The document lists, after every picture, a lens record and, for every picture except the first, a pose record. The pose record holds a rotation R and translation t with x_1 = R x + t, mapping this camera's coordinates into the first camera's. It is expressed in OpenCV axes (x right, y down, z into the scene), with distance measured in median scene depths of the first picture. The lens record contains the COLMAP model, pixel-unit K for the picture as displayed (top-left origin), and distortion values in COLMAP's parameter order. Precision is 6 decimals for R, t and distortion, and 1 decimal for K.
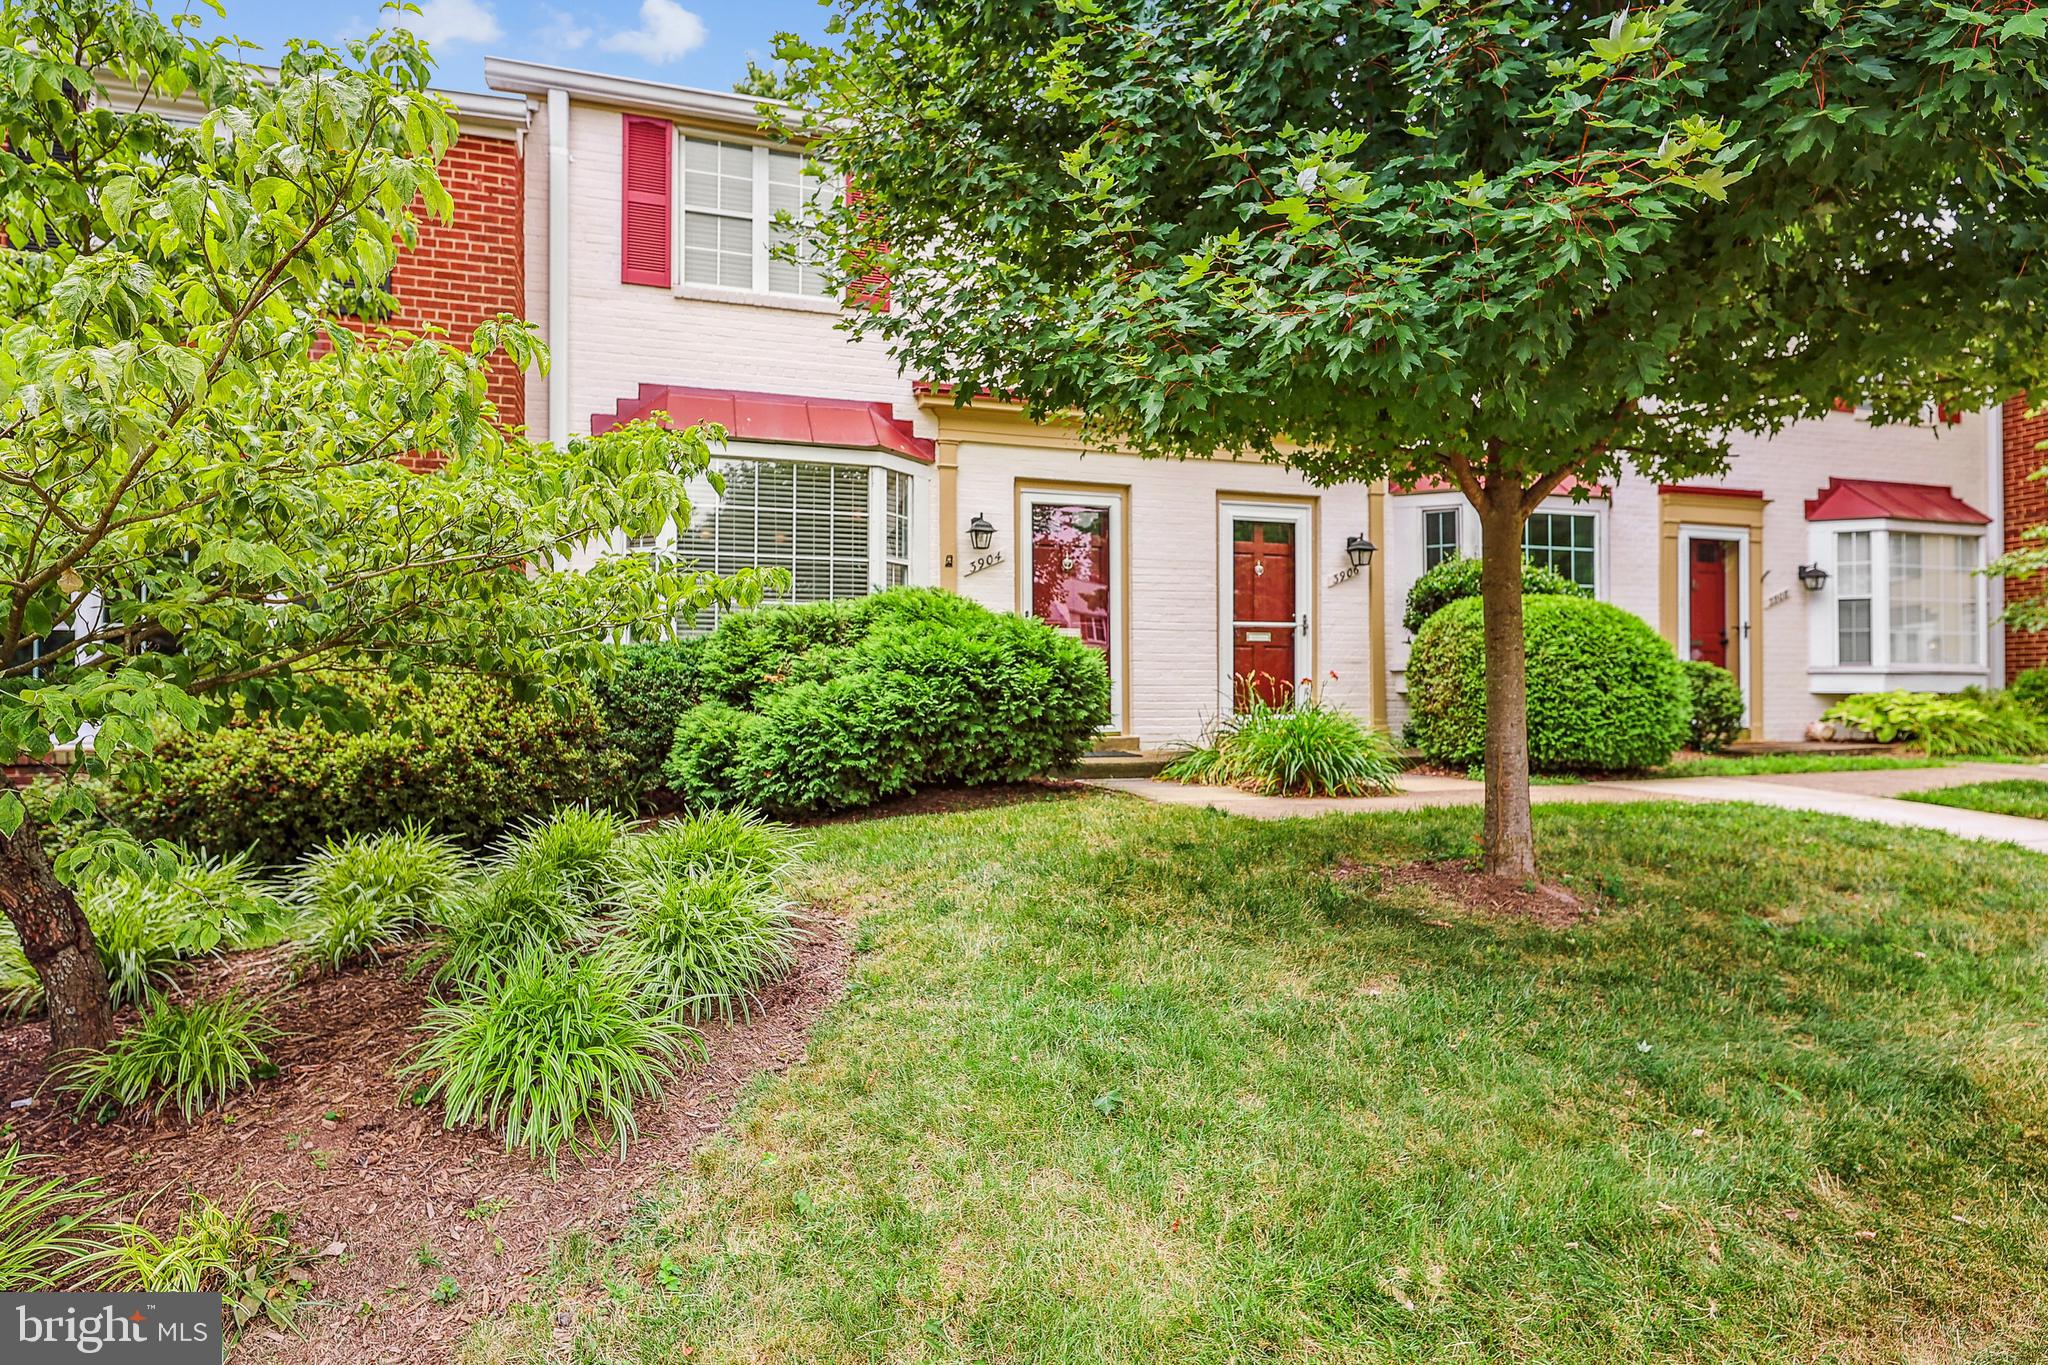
lens RADIAL K [[1115.0, 0, 1023.8], [0, 1115.0, 687.2], [0, 0, 1]] dist [0.000606, 0.000105]
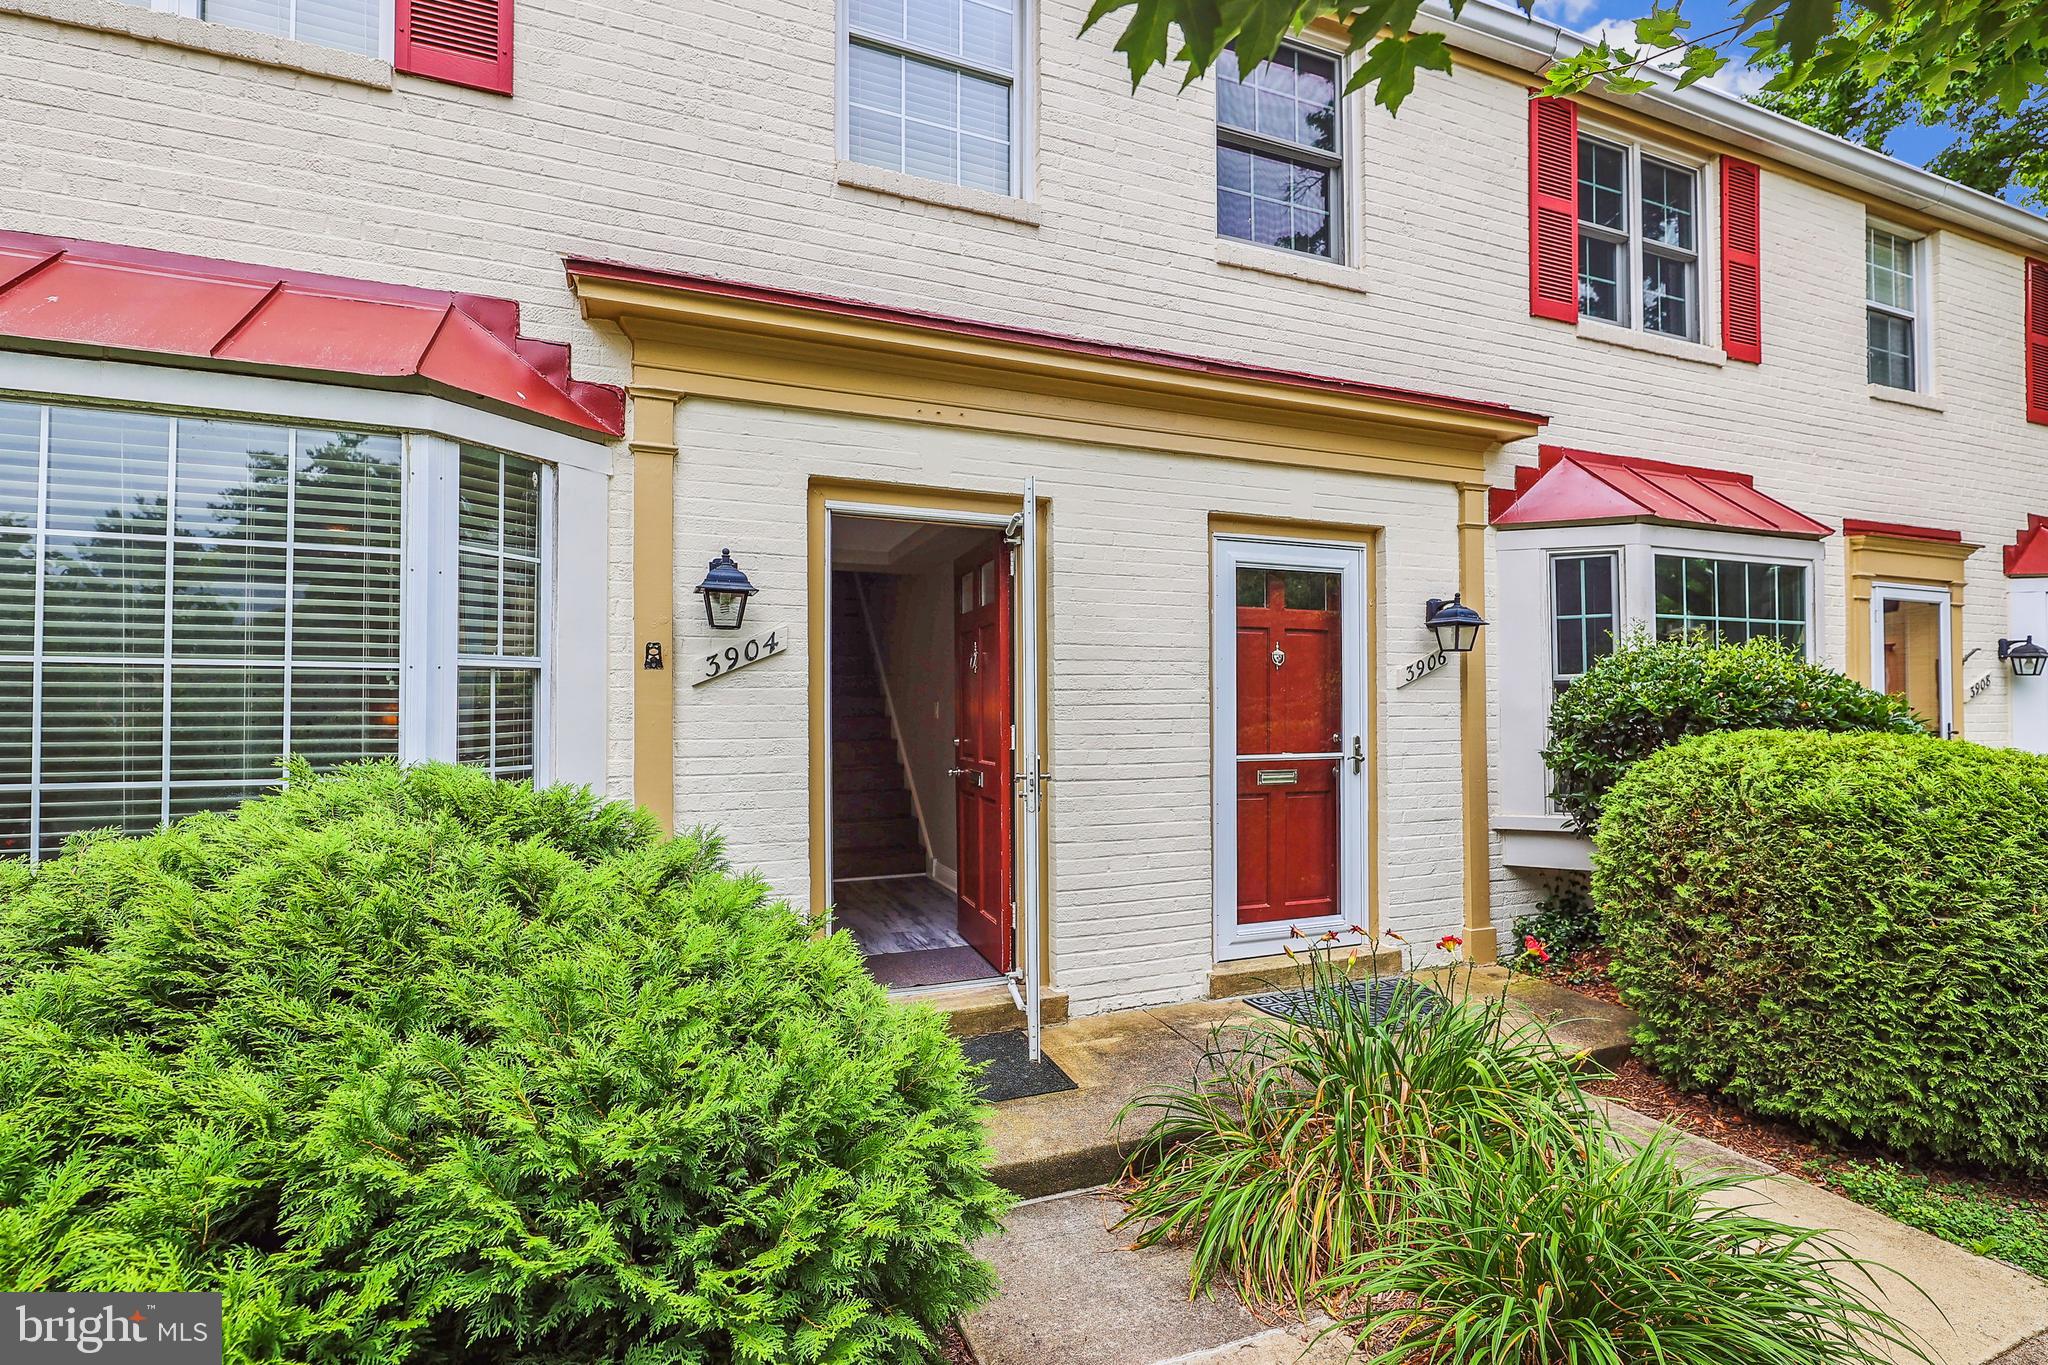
lens RADIAL K [[948.2, 0, 1027.9], [0, 948.2, 680.2], [0, 0, 1]] dist [-0.000685, -0.000091]
pose [[0.996848, 0.001926, 0.079306, 0.048315], [-0.000624, 0.999865, -0.016437, -0.085902], [-0.079327, 0.016335, 0.996715, 0.536346]]
